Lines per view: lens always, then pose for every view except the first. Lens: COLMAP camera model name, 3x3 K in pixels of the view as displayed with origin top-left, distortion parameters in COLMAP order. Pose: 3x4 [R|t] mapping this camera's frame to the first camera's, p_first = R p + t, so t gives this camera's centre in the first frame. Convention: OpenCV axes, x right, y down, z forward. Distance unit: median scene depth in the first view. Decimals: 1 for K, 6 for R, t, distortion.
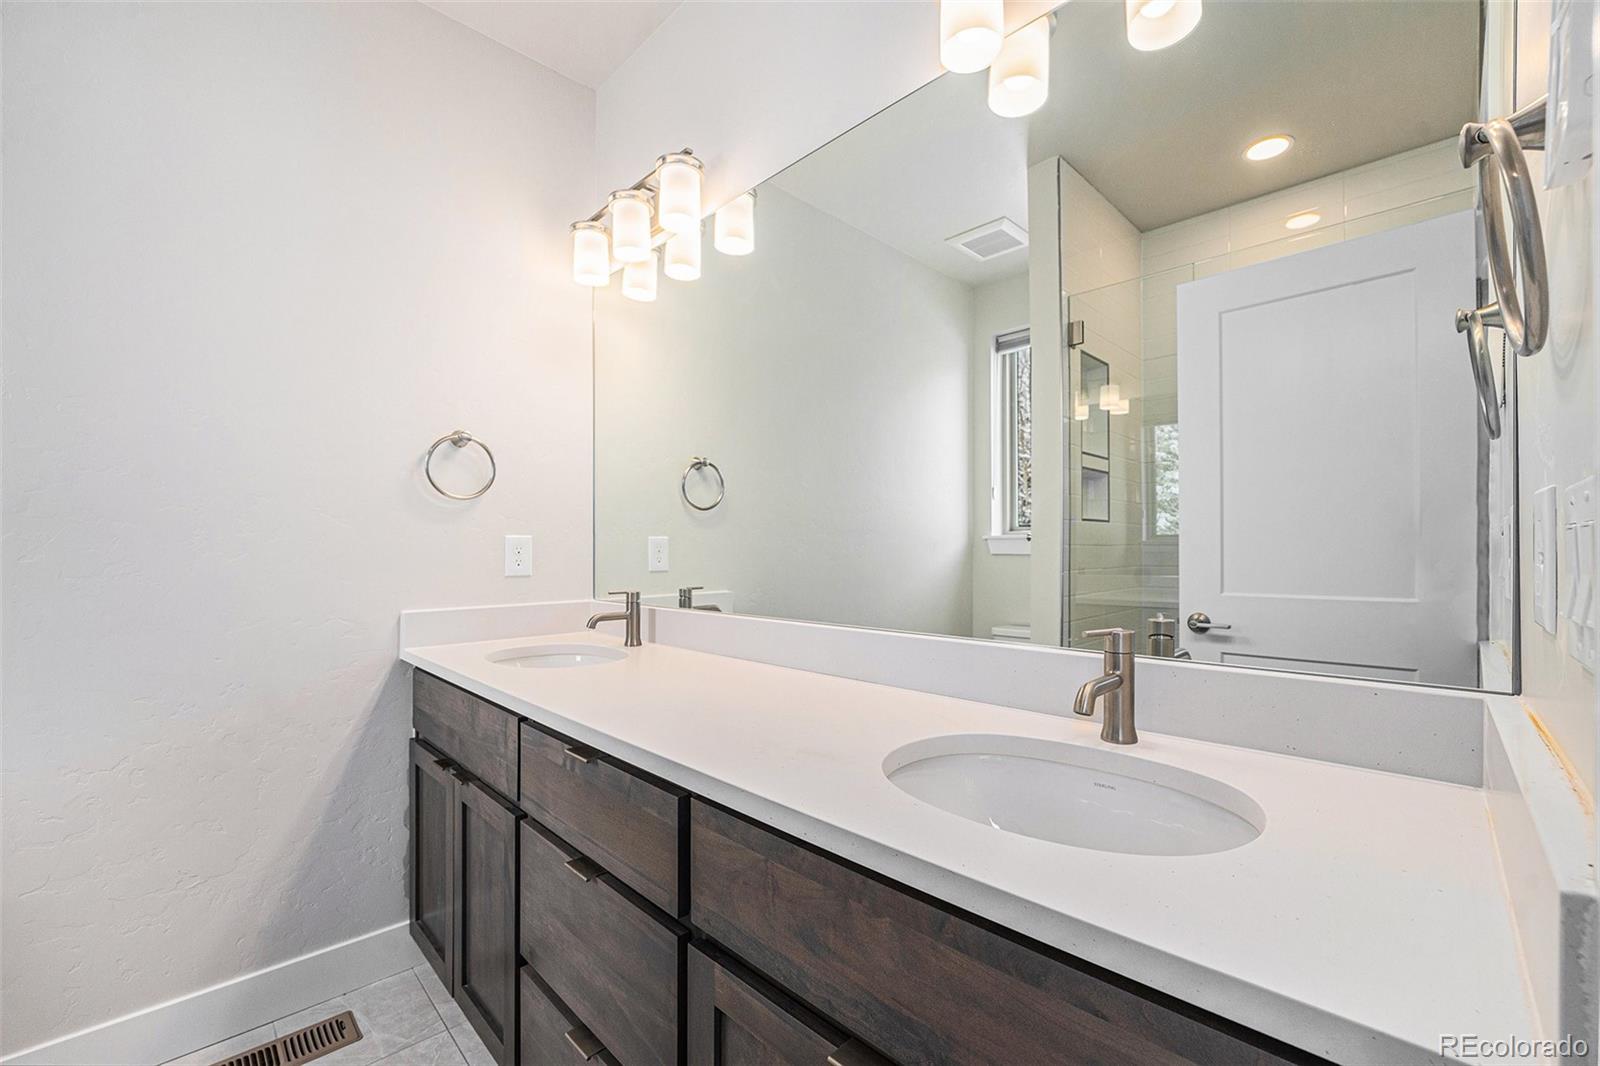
lens RADIAL K [[652.2, 0, 801.3], [0, 652.2, 564.4], [0, 0, 1]] dist [-0.002387, -0.000339]
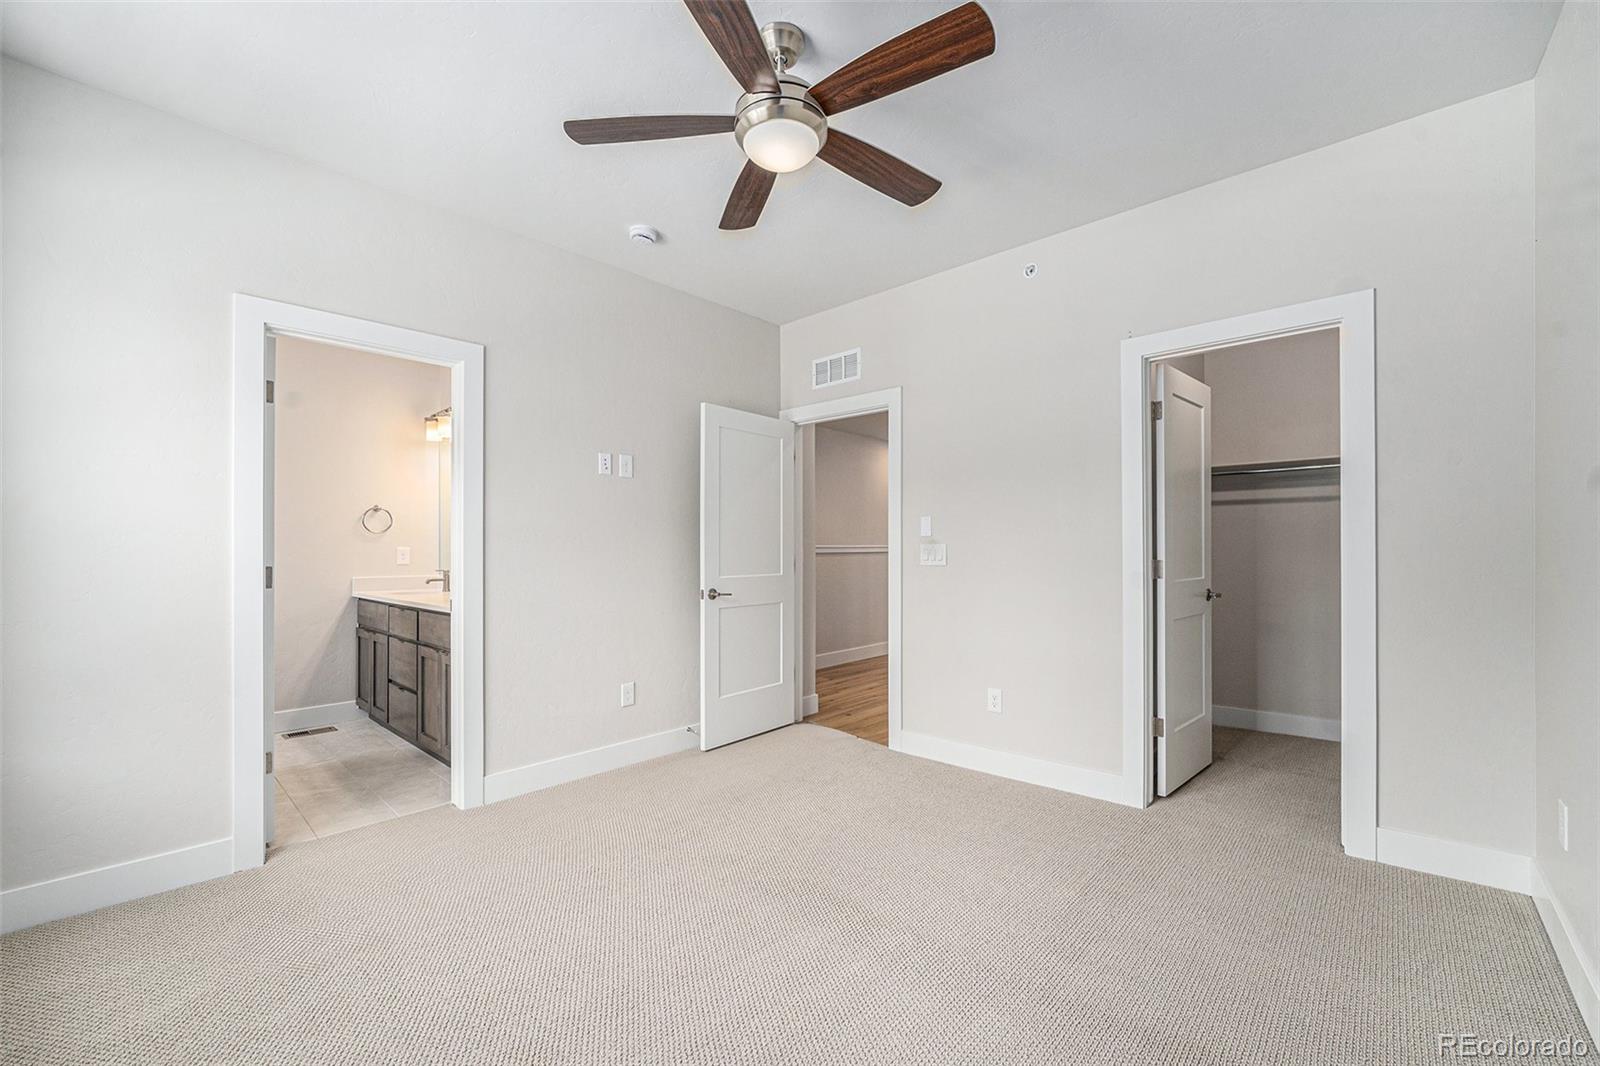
lens RADIAL K [[652.2, 0, 801.3], [0, 652.2, 564.4], [0, 0, 1]] dist [-0.002387, -0.000339]
pose [[0.998799, -0.003826, 0.048852, 1.042312], [0.003713, 0.999990, 0.002388, 0.019918], [-0.048860, -0.002204, 0.998803, -1.674708]]
